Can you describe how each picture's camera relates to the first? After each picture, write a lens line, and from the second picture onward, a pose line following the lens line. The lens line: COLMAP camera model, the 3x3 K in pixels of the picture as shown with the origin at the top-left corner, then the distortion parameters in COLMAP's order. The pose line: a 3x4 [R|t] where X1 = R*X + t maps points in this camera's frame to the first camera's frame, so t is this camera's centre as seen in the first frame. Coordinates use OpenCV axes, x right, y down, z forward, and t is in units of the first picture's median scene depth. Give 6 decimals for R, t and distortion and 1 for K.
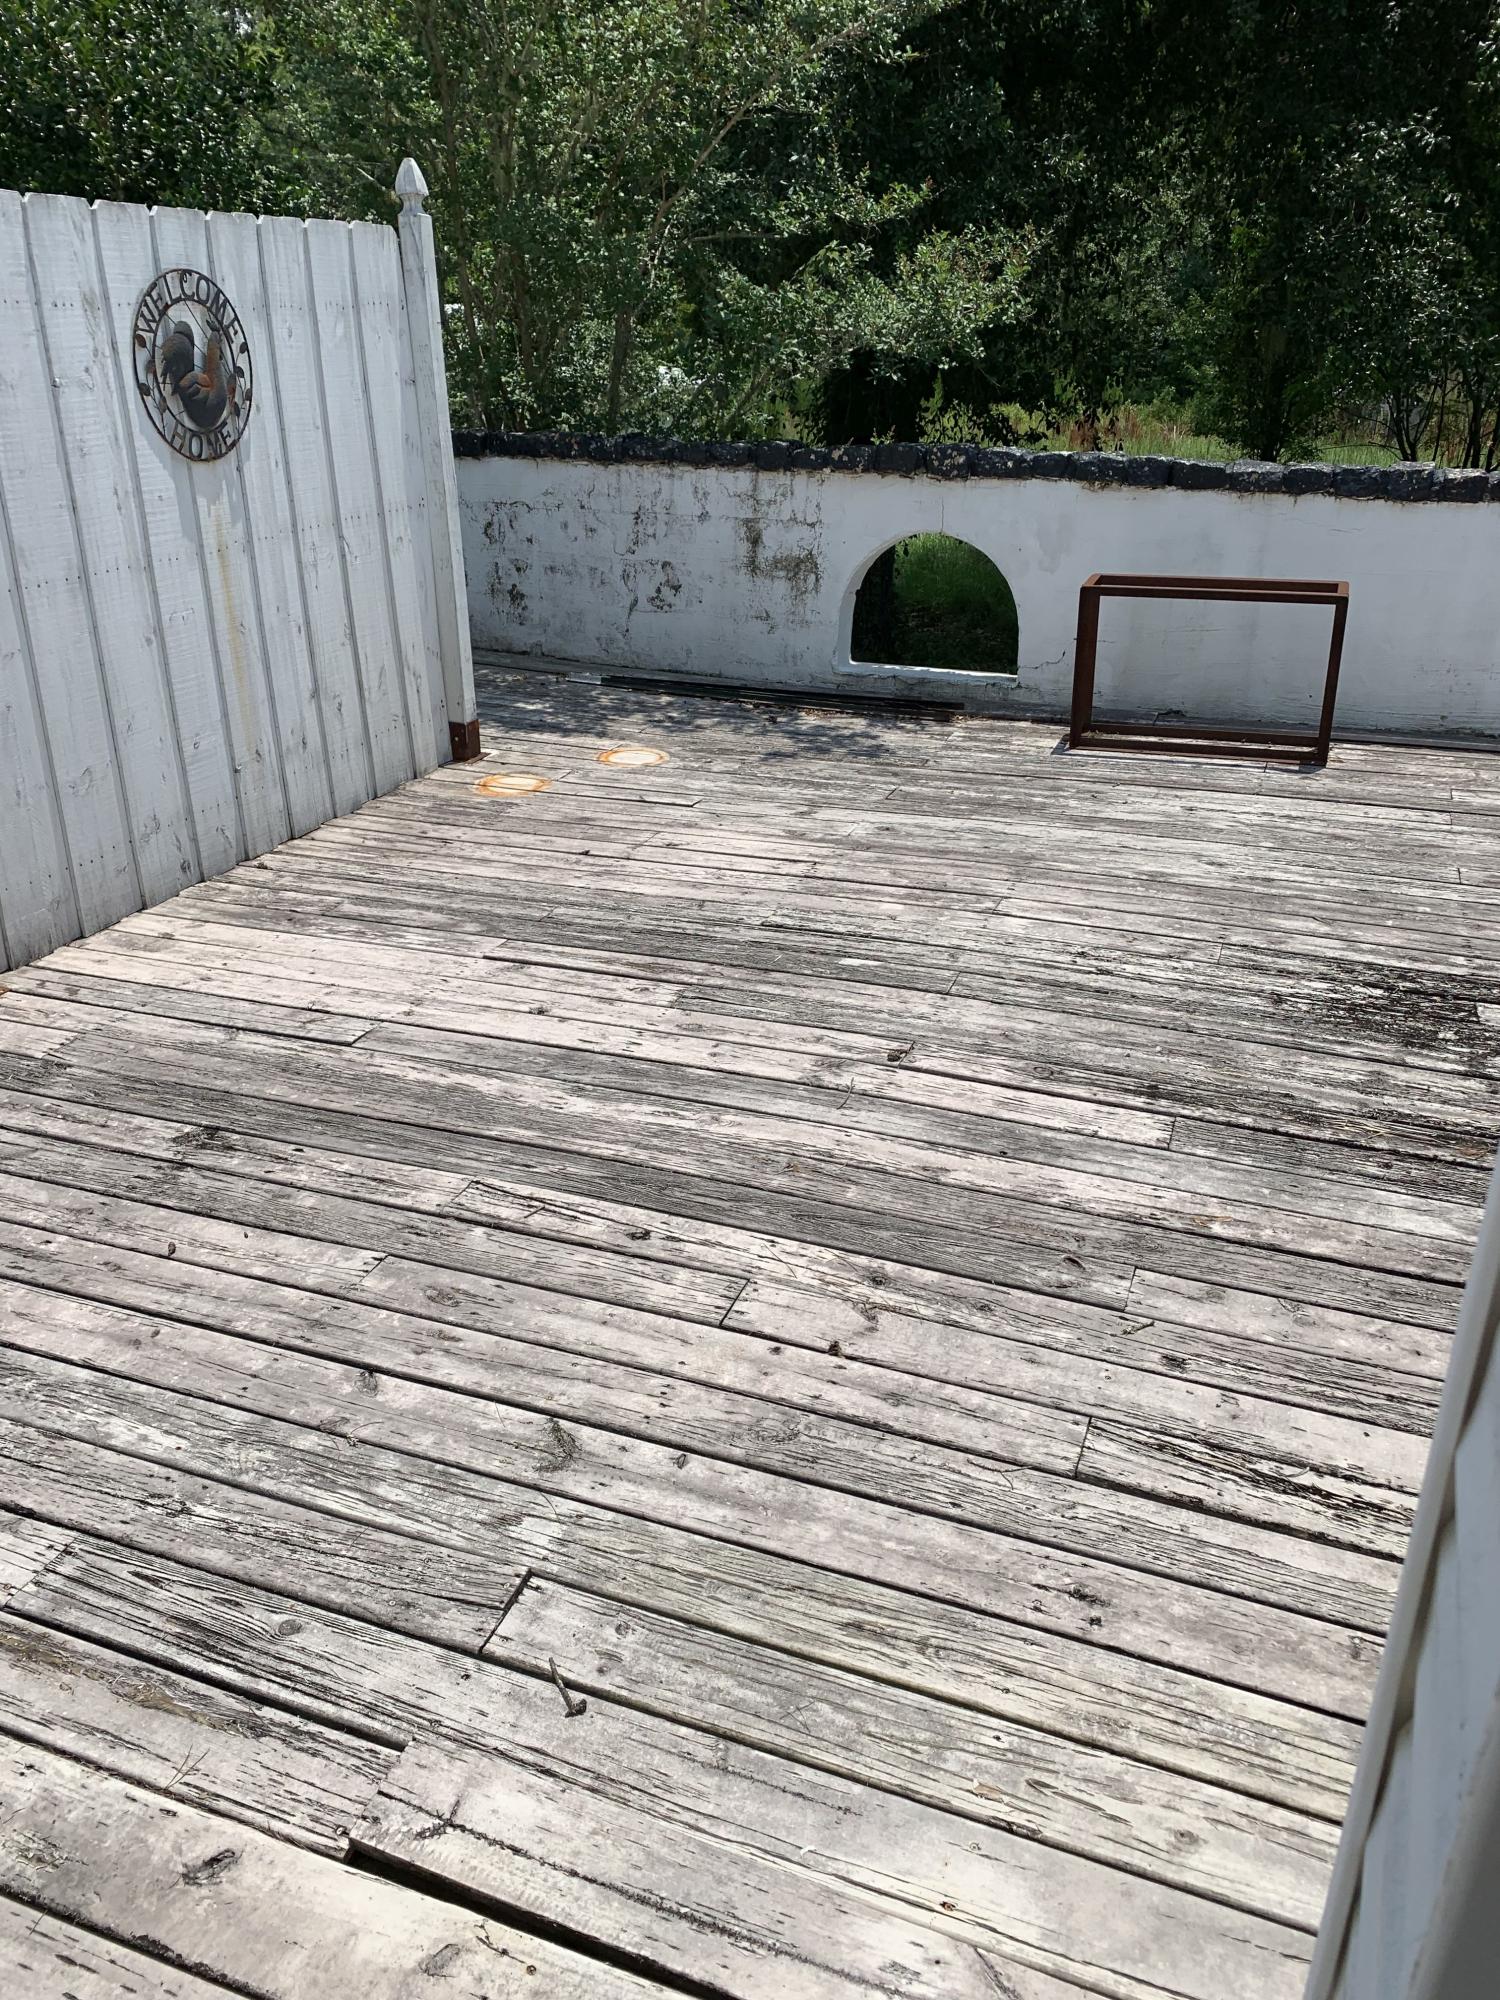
lens RADIAL K [[1533.8, 0, 751.4], [0, 1533.8, 999.6], [0, 0, 1]] dist [0.021333, -0.016427]
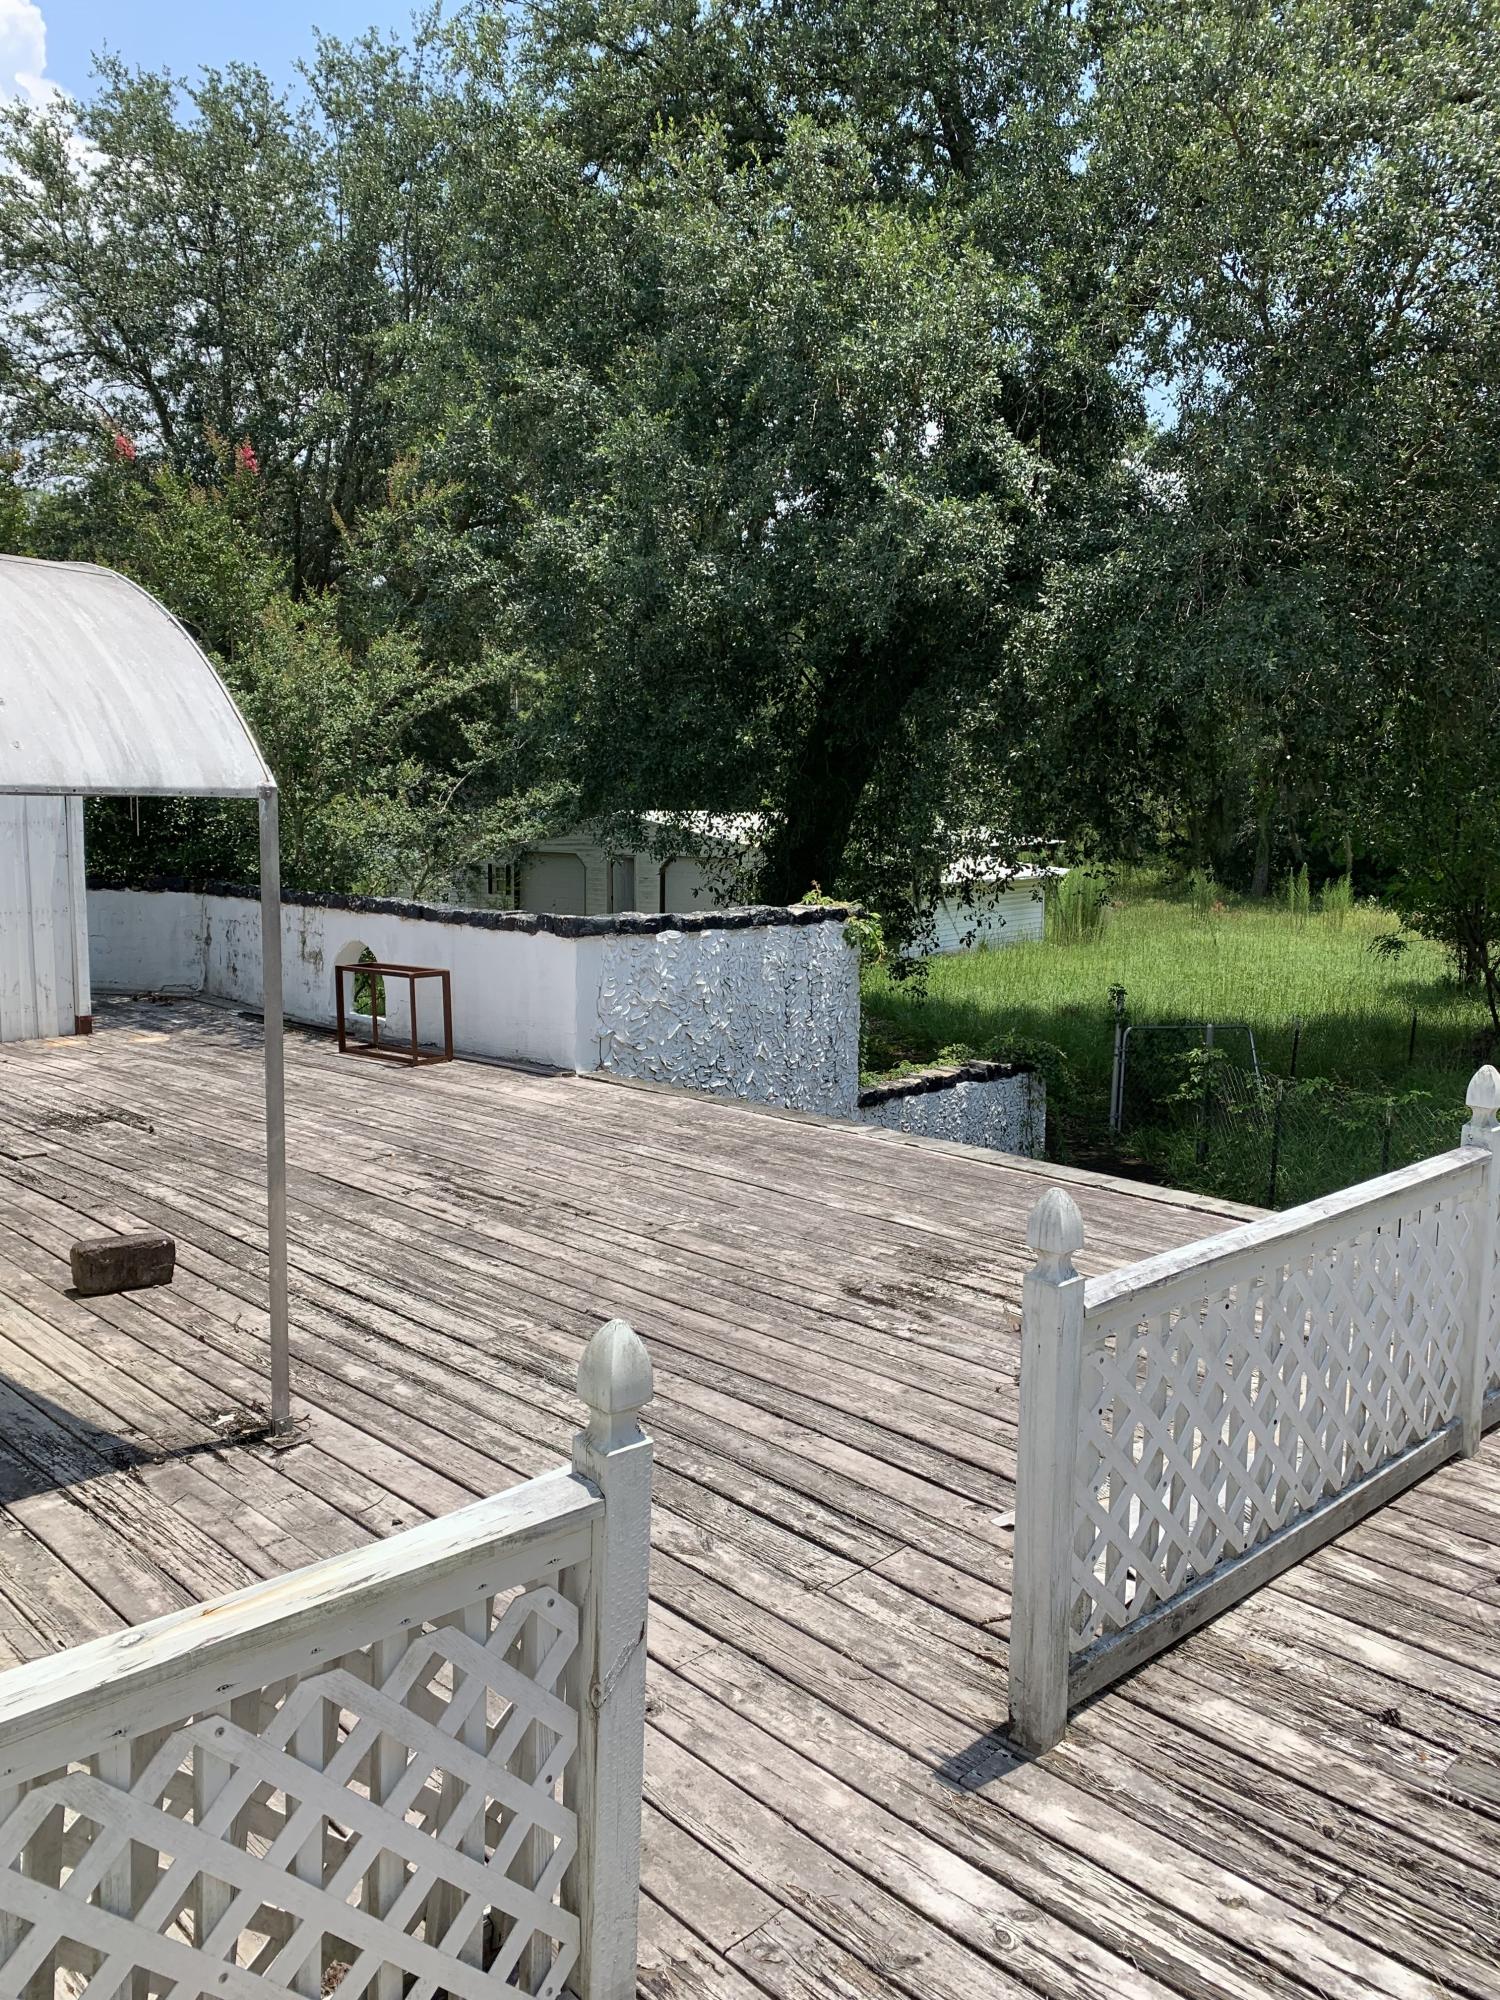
lens RADIAL K [[1533.8, 0, 764.8], [0, 1533.8, 984.6], [0, 0, 1]] dist [0.021333, -0.016427]
pose [[0.907917, 0.049689, -0.416194, 1.352005], [-0.175537, 0.946753, -0.269898, 0.152271], [0.380622, 0.318103, 0.868296, -0.374811]]
